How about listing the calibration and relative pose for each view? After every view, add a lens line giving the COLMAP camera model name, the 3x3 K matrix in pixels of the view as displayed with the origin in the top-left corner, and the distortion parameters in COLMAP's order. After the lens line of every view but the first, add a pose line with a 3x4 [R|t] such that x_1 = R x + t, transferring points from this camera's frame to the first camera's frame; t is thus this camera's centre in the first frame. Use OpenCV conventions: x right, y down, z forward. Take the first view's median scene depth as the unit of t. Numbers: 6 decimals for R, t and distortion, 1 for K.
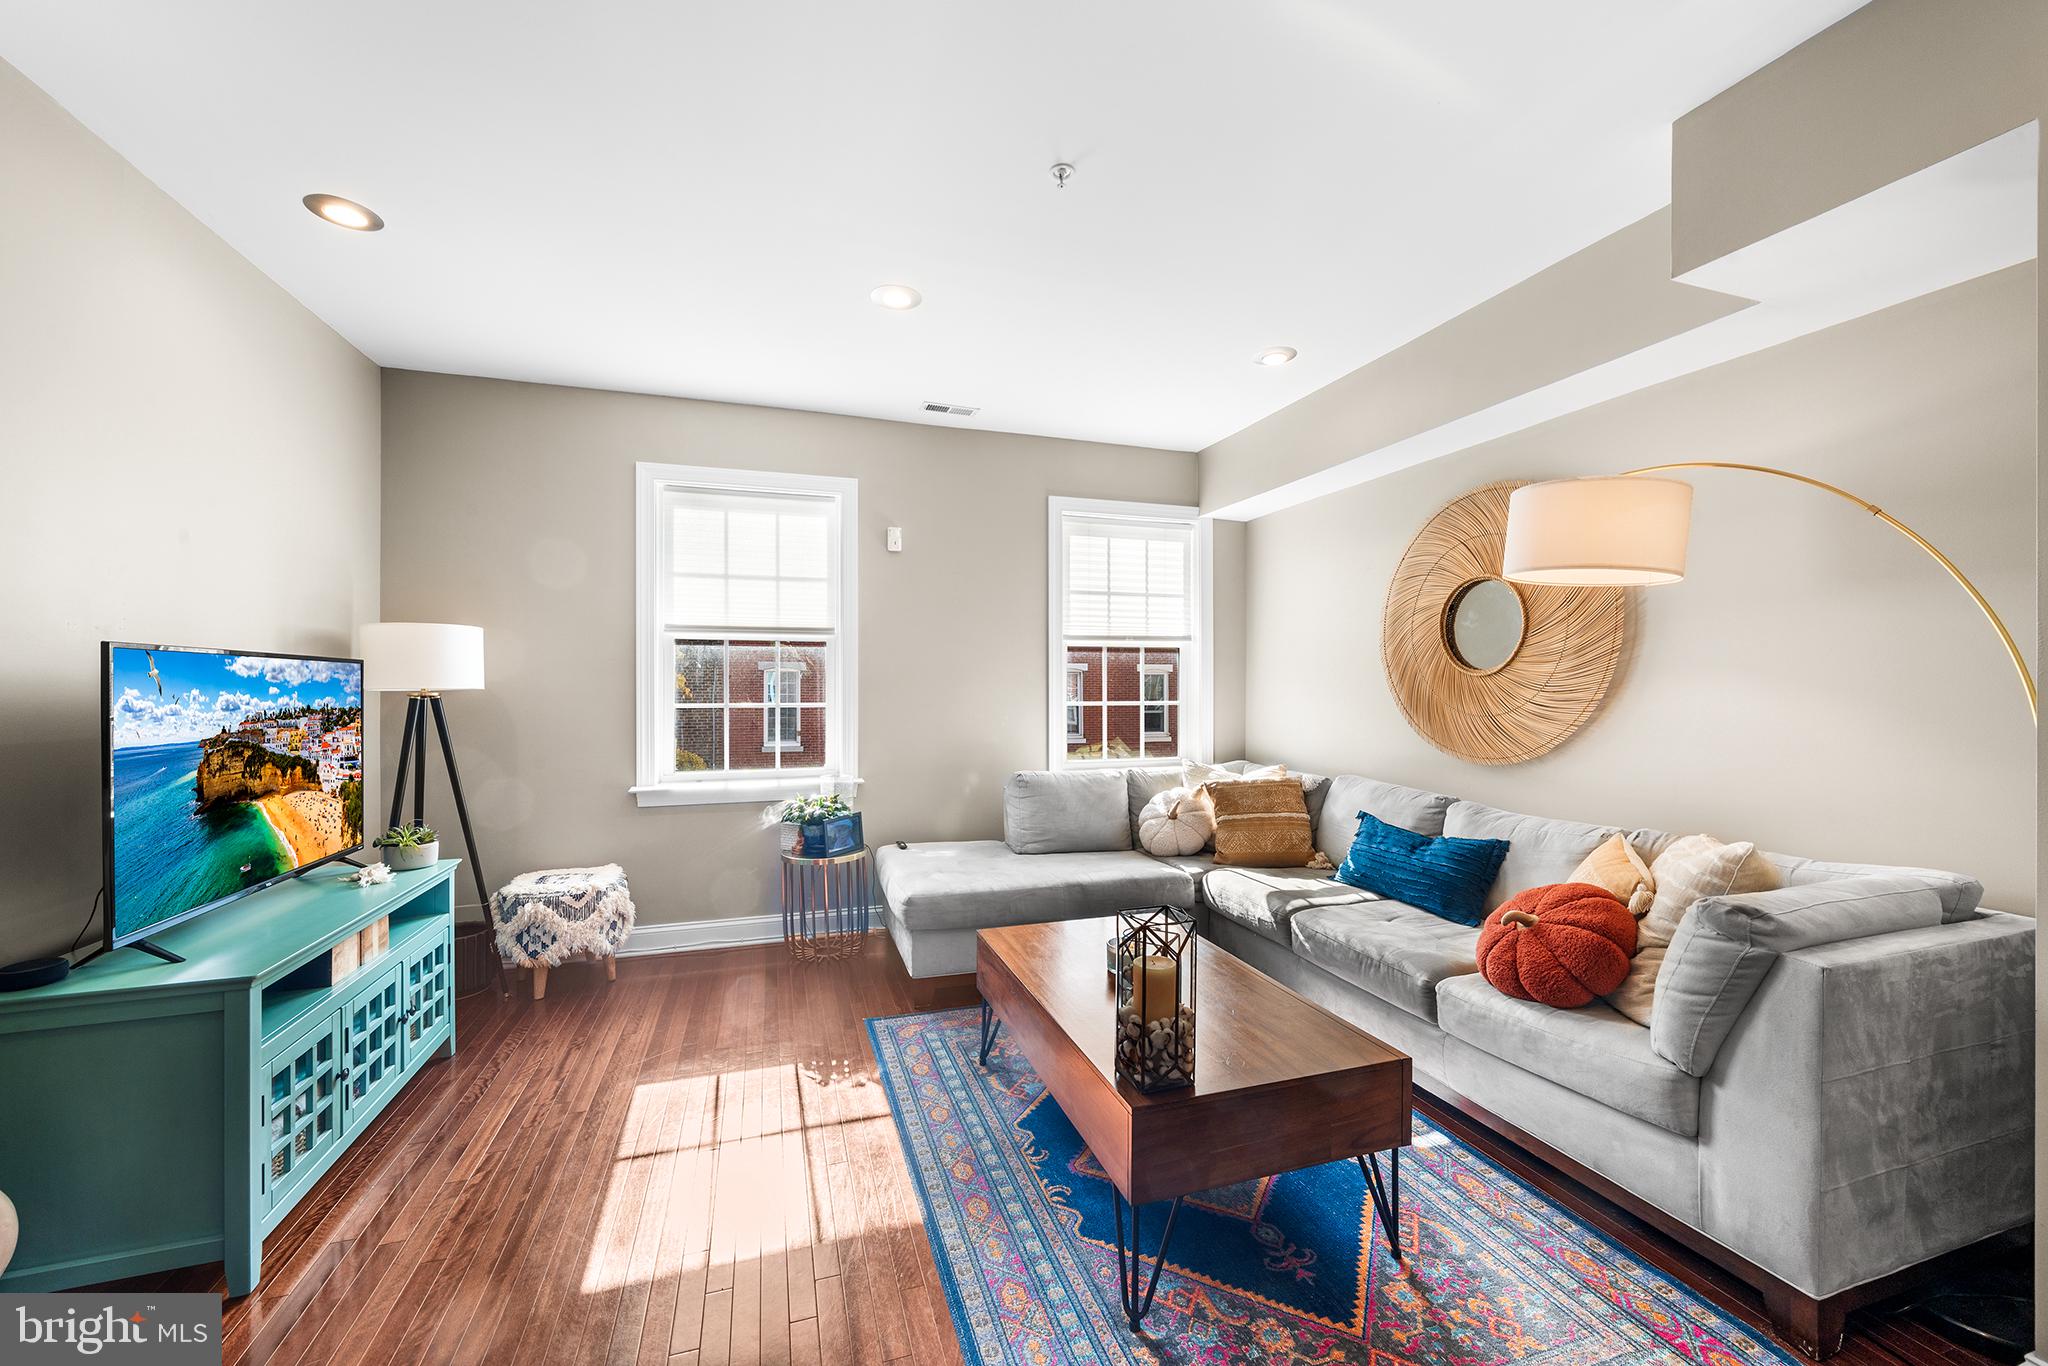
lens RADIAL K [[788.5, 0, 1022.9], [0, 788.5, 687.7], [0, 0, 1]] dist [-0.000207, -0.000310]
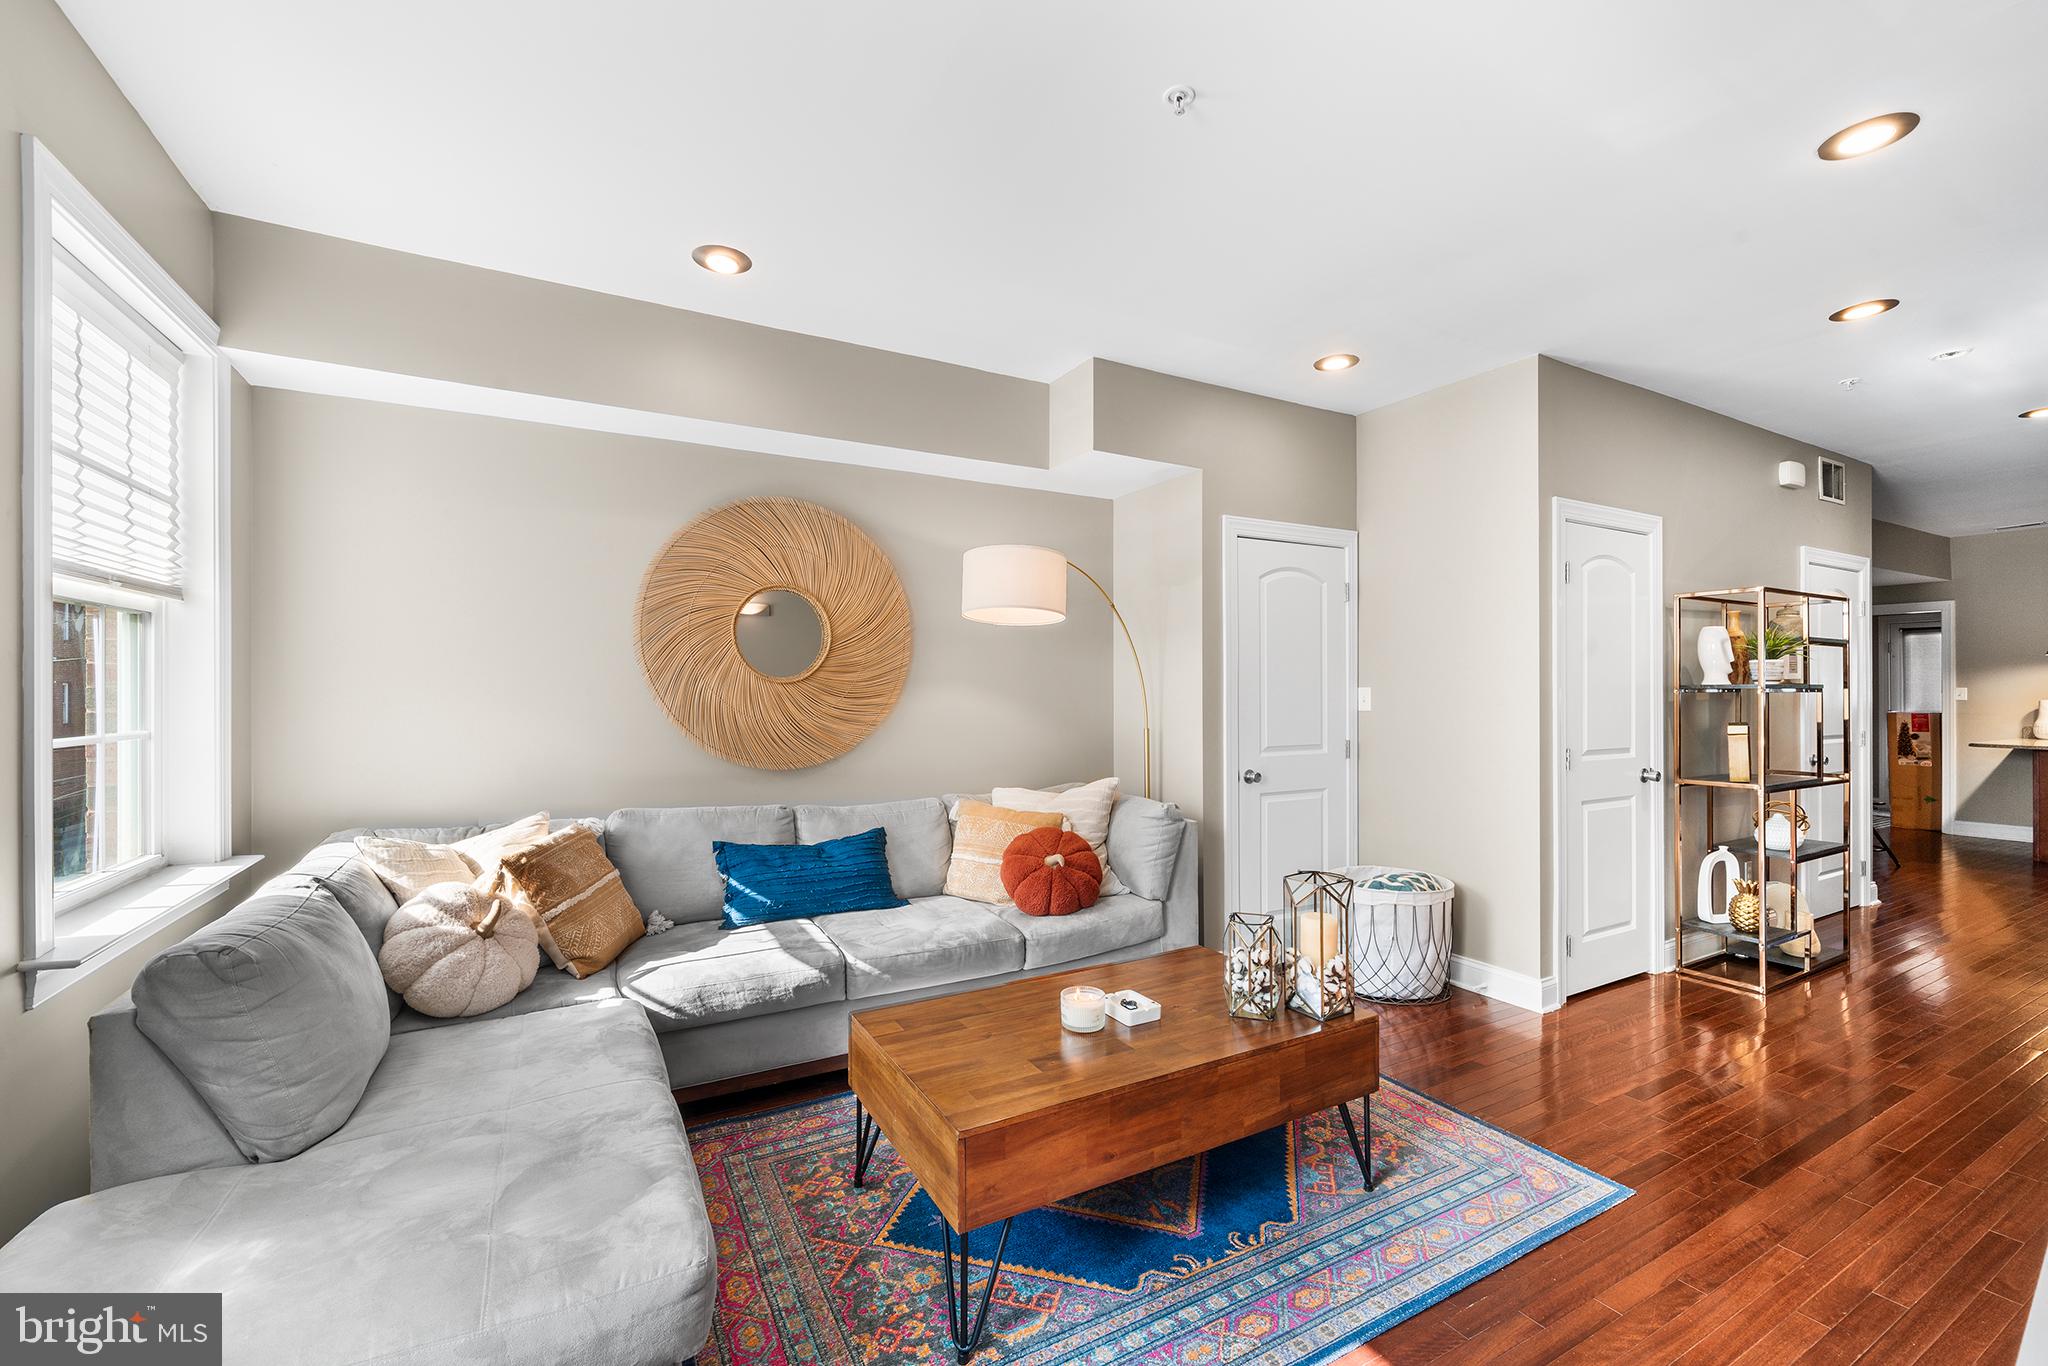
lens RADIAL K [[836.4, 0, 1018.5], [0, 836.4, 691.6], [0, 0, 1]] dist [-0.000289, 0.000061]
pose [[-0.181223, -0.001244, 0.983441, -0.543428], [0.005041, 0.999985, 0.002194, -0.004961], [-0.983429, 0.005355, -0.181214, 0.892128]]
